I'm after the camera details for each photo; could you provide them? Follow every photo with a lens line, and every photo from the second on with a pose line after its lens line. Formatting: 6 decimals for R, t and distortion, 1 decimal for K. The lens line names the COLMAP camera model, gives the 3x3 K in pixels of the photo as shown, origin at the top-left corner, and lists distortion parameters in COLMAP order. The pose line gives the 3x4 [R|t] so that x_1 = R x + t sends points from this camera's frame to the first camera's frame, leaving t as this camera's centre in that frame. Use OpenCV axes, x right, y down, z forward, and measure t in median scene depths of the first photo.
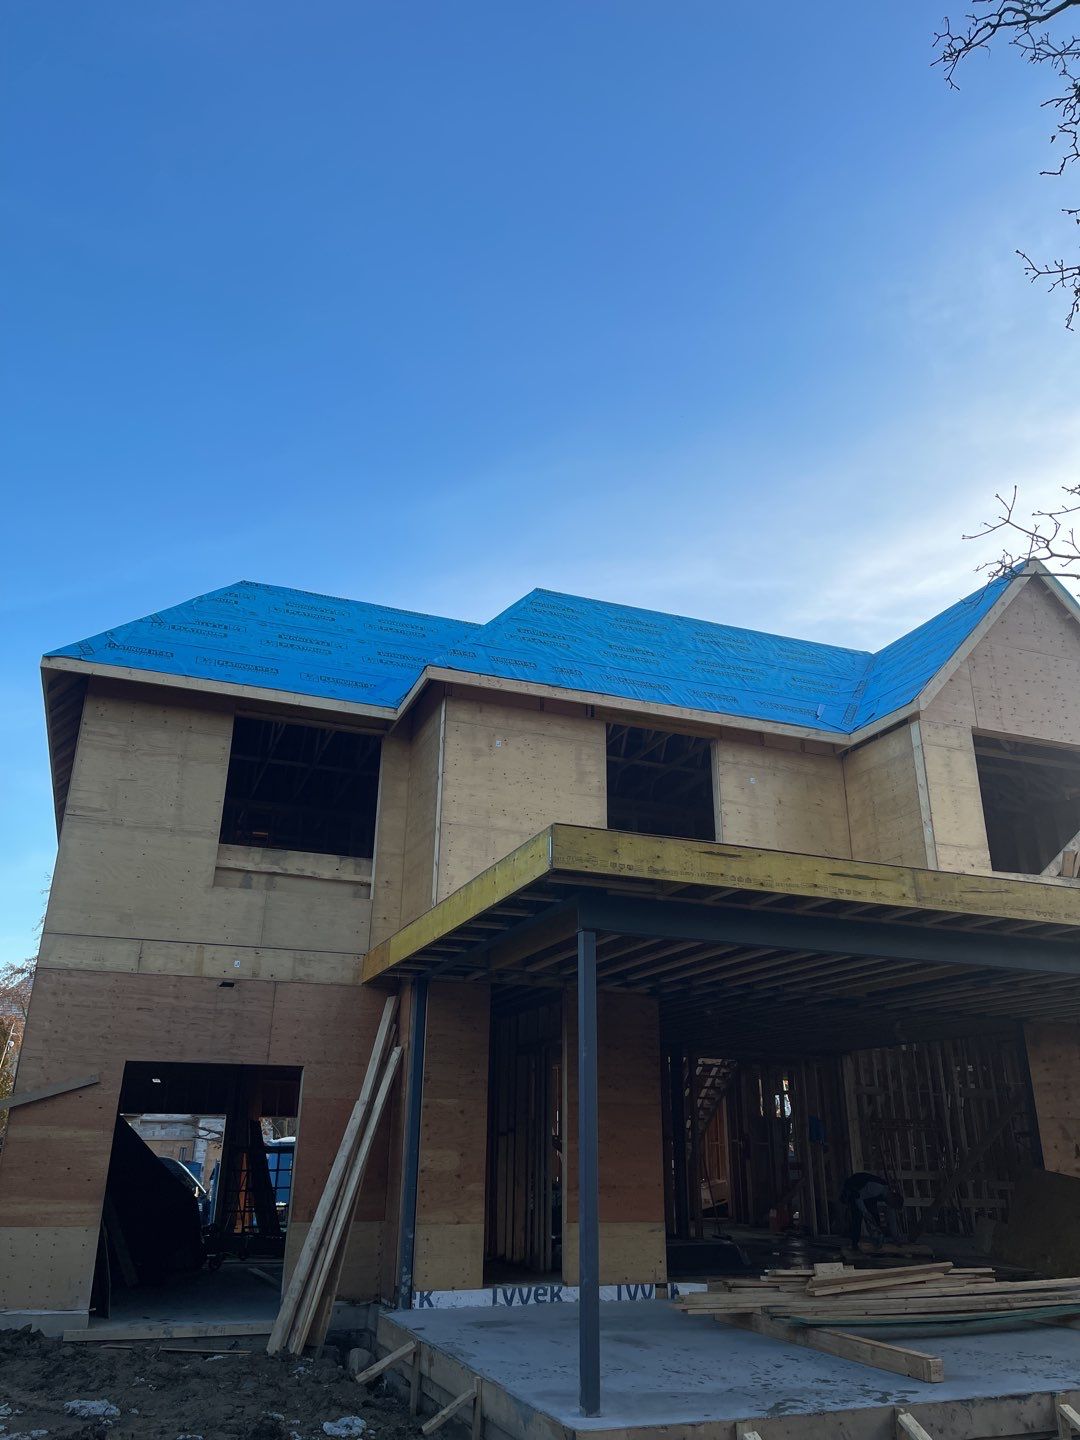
lens RADIAL K [[1062.0, 0, 541.3], [0, 1062.0, 717.8], [0, 0, 1]] dist [0.072894, -0.098268]
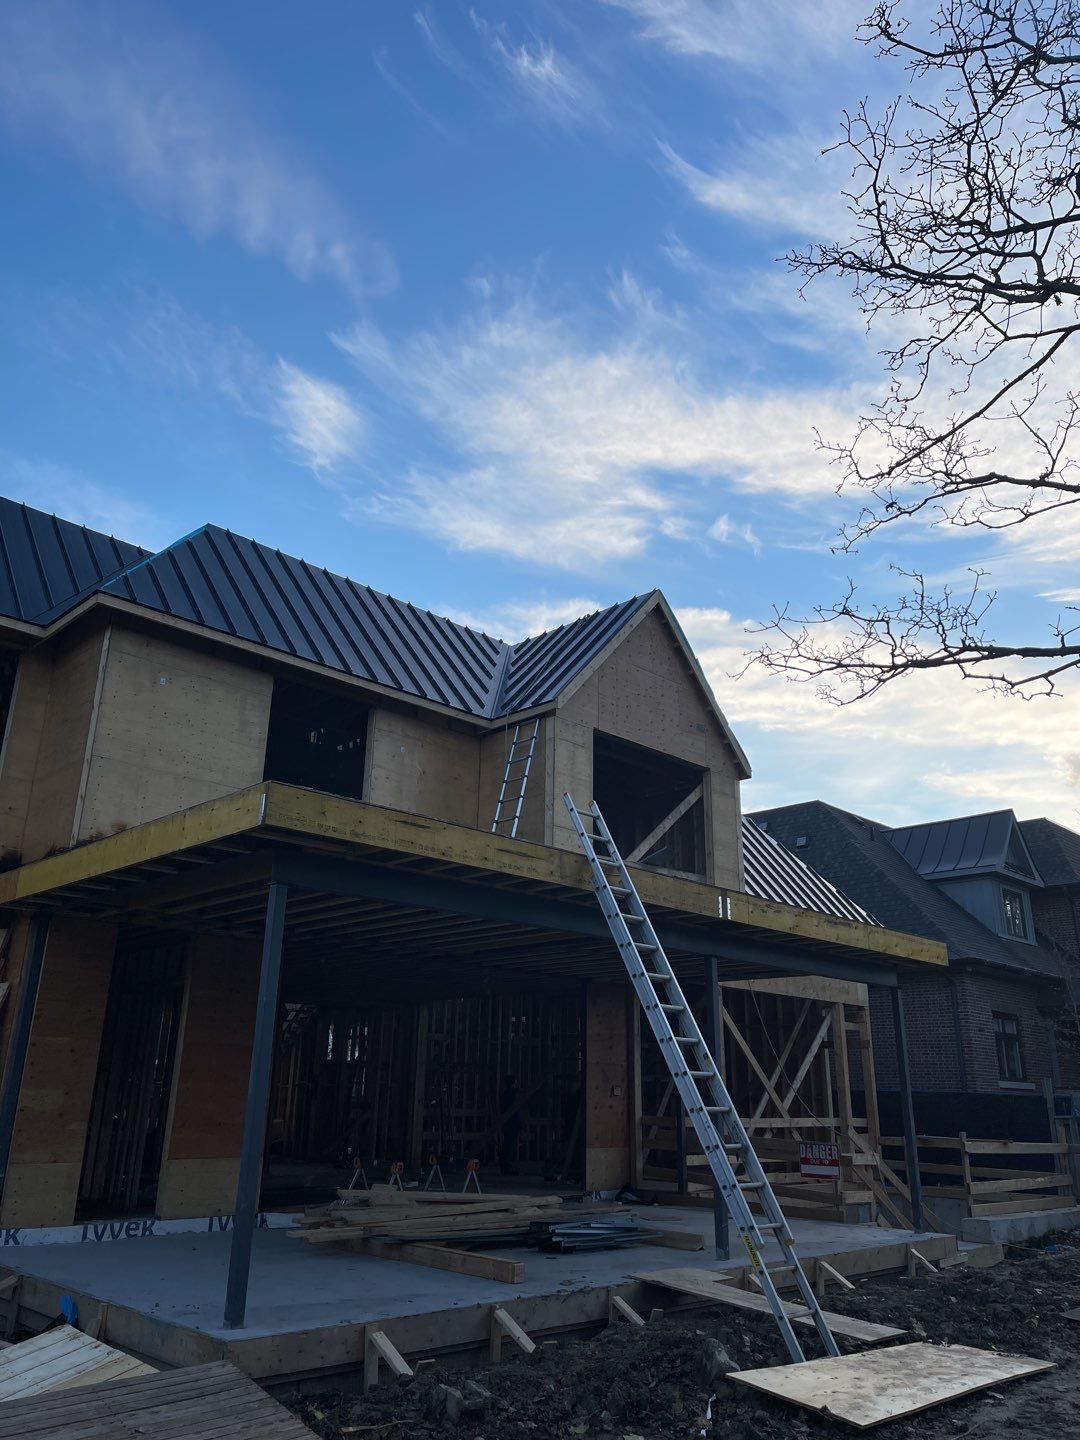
lens RADIAL K [[1062.0, 0, 541.3], [0, 1062.0, 717.8], [0, 0, 1]] dist [0.072894, -0.098268]
pose [[0.915104, 0.138506, 0.378683, -0.092511], [-0.155829, 0.987665, 0.015322, -0.012002], [-0.371890, -0.073031, 0.925400, -0.039512]]
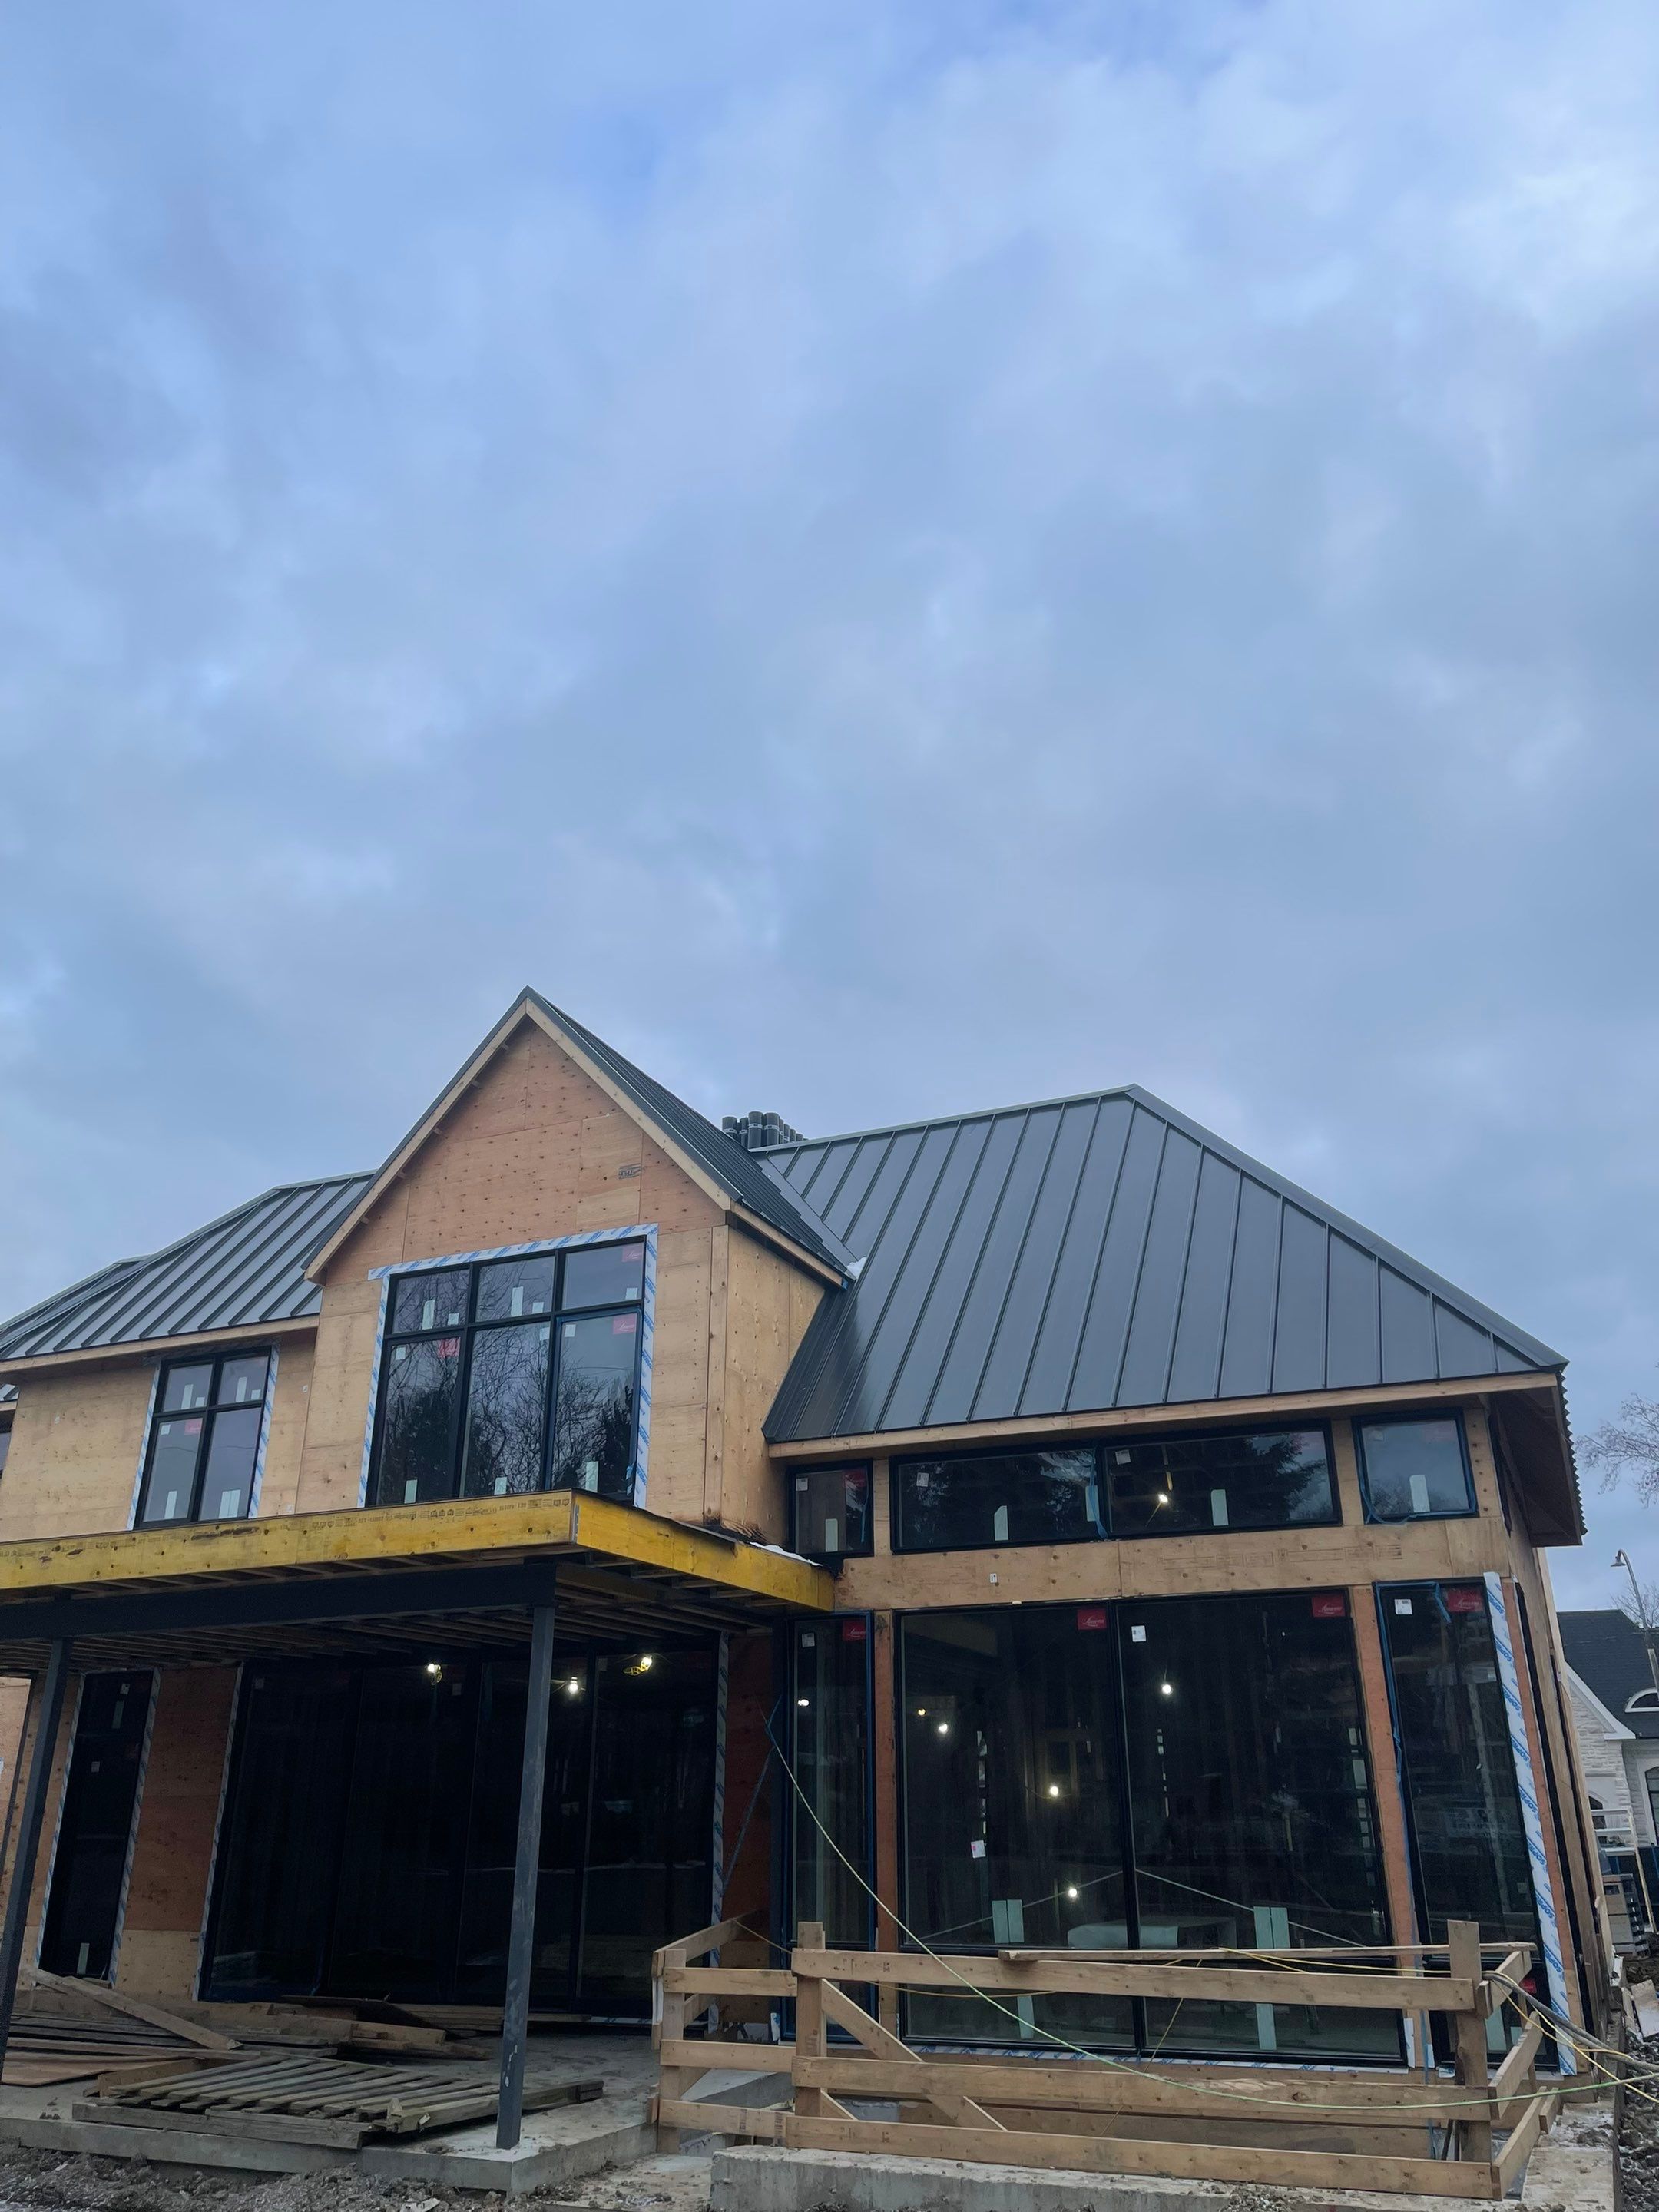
lens RADIAL K [[1737.7, 0, 829.5], [0, 1737.7, 1106.0], [0, 0, 1]] dist [0.044007, -0.001181]
pose [[0.704529, -0.289384, -0.647994, 1.595366], [0.273066, 0.953327, -0.128851, 0.152035], [0.655037, -0.086166, 0.750668, 0.309373]]
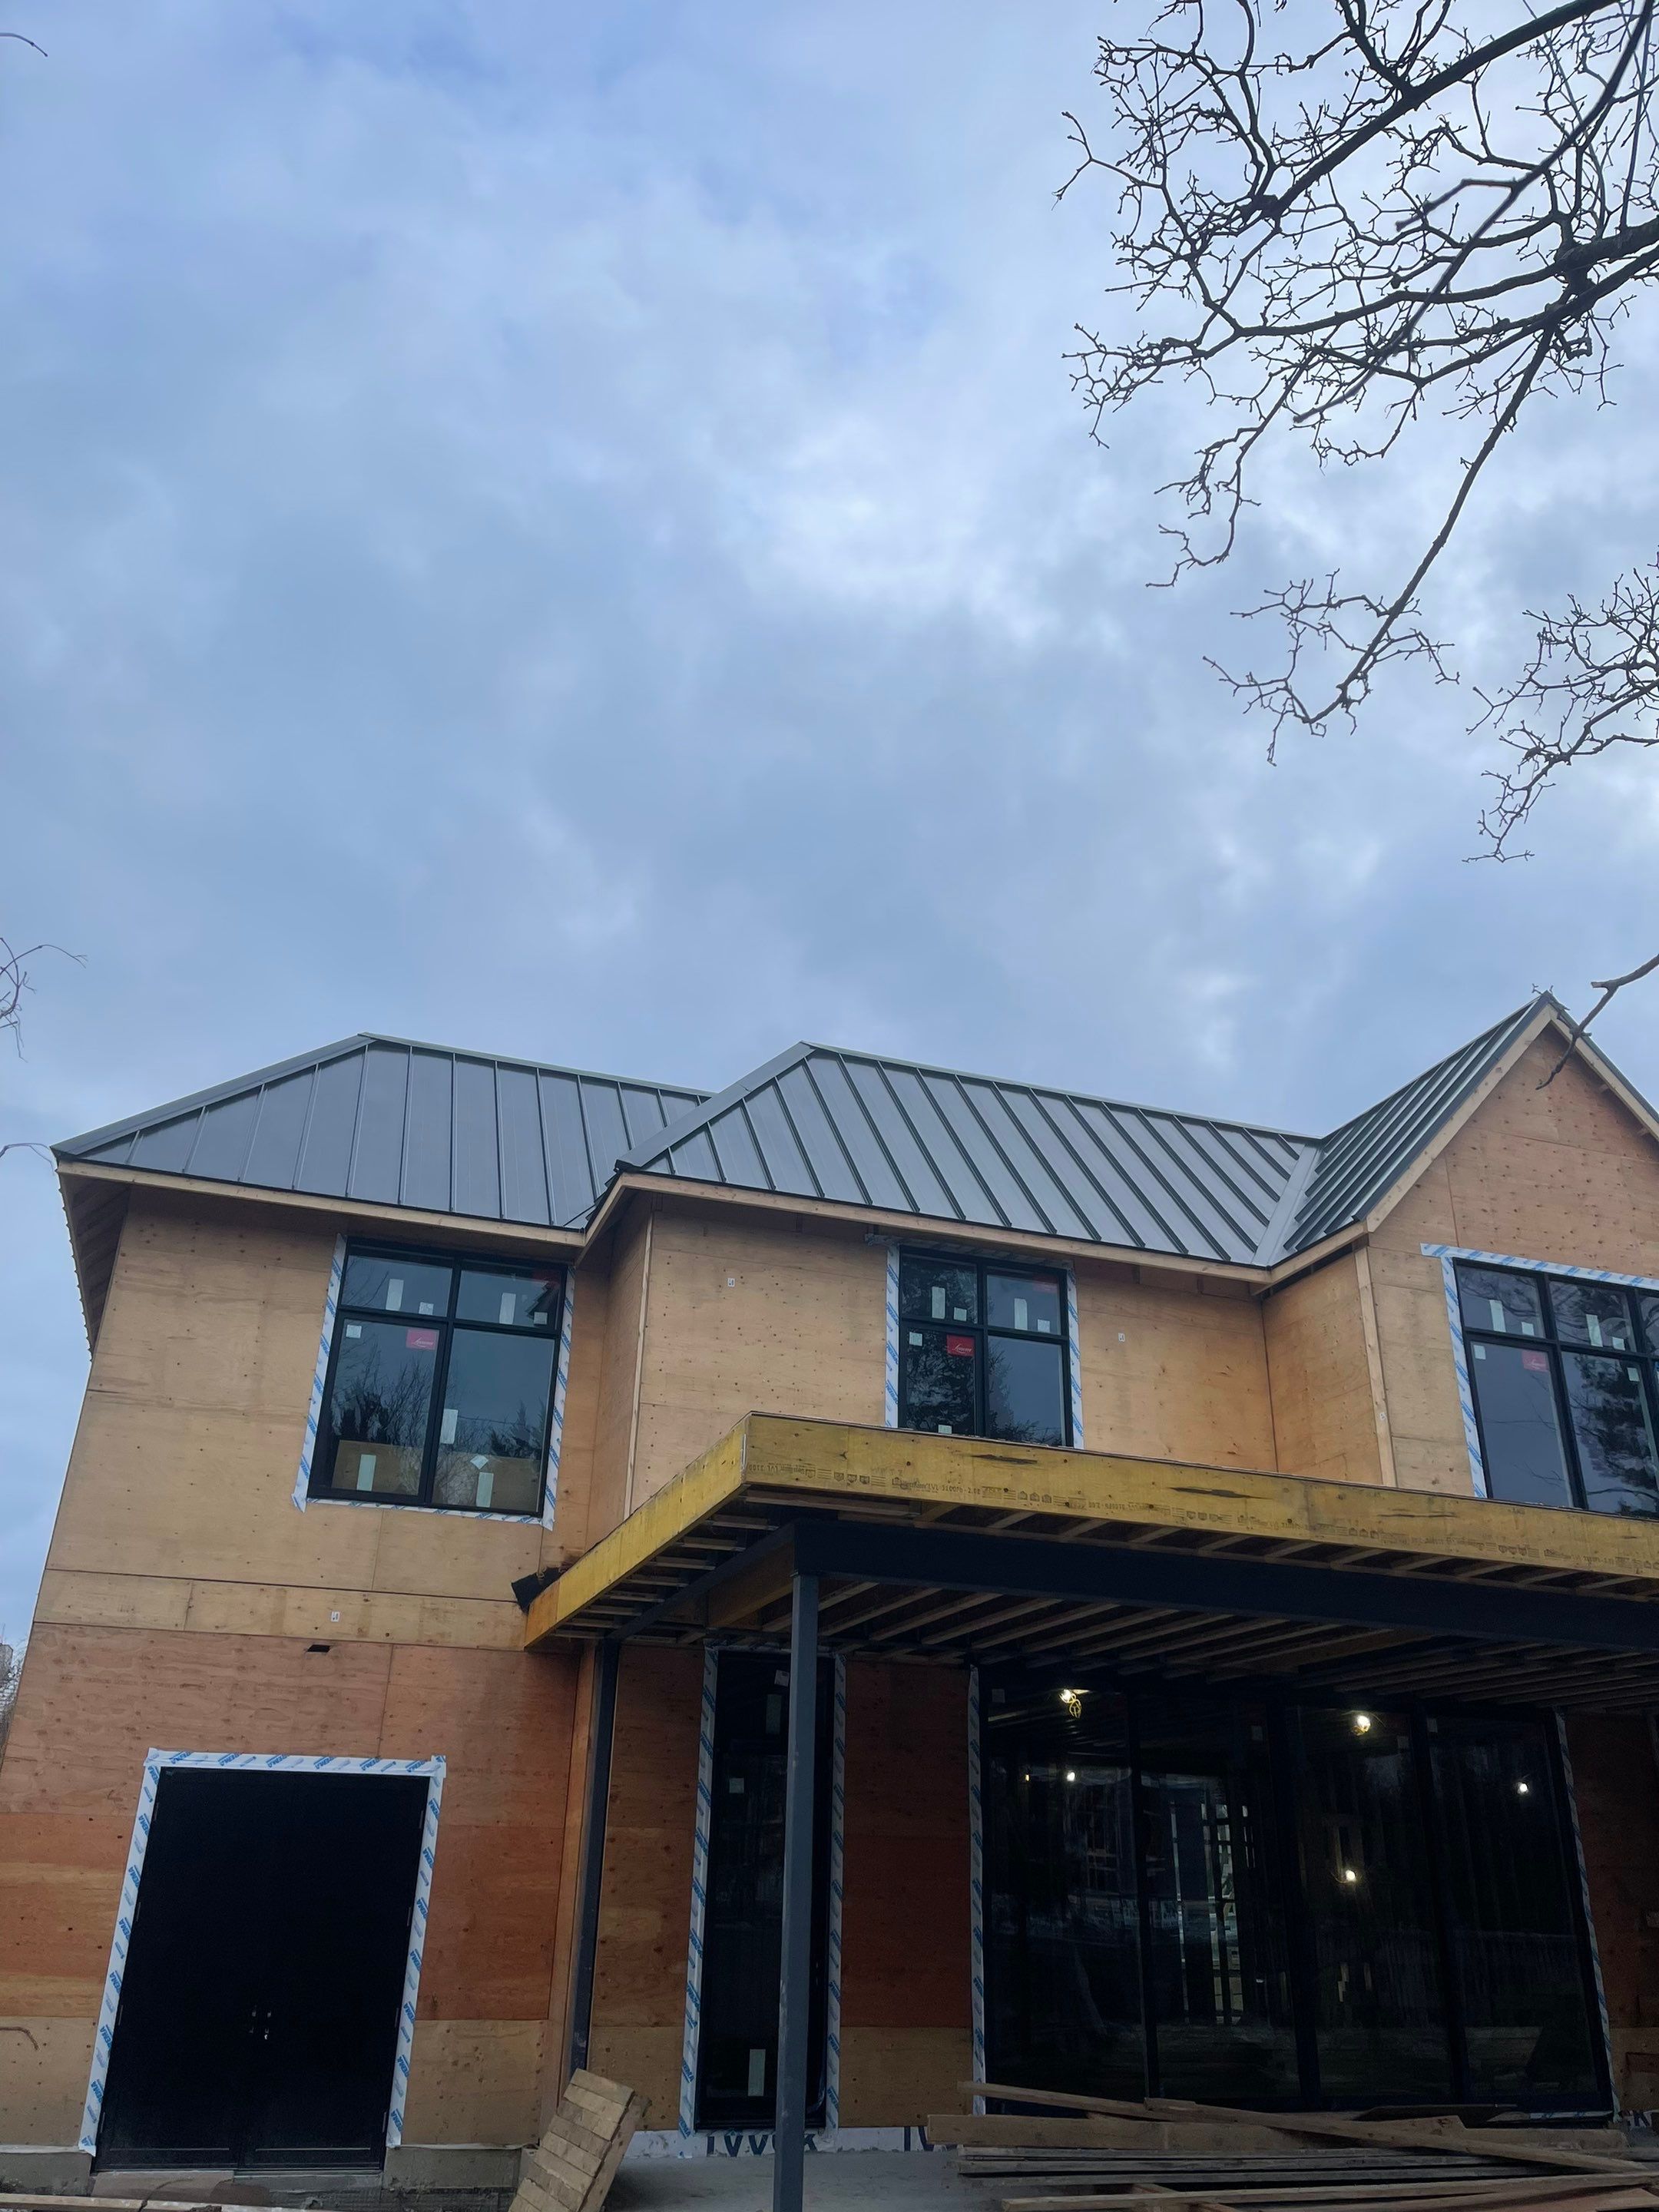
lens RADIAL K [[1627.3, 0, 841.0], [0, 1627.3, 1117.0], [0, 0, 1]] dist [0.051200, -0.040708]
pose [[0.999494, -0.003529, -0.031627, 0.063507], [0.001454, 0.997858, -0.065394, -0.013179], [0.031790, 0.065315, 0.997358, -0.028554]]
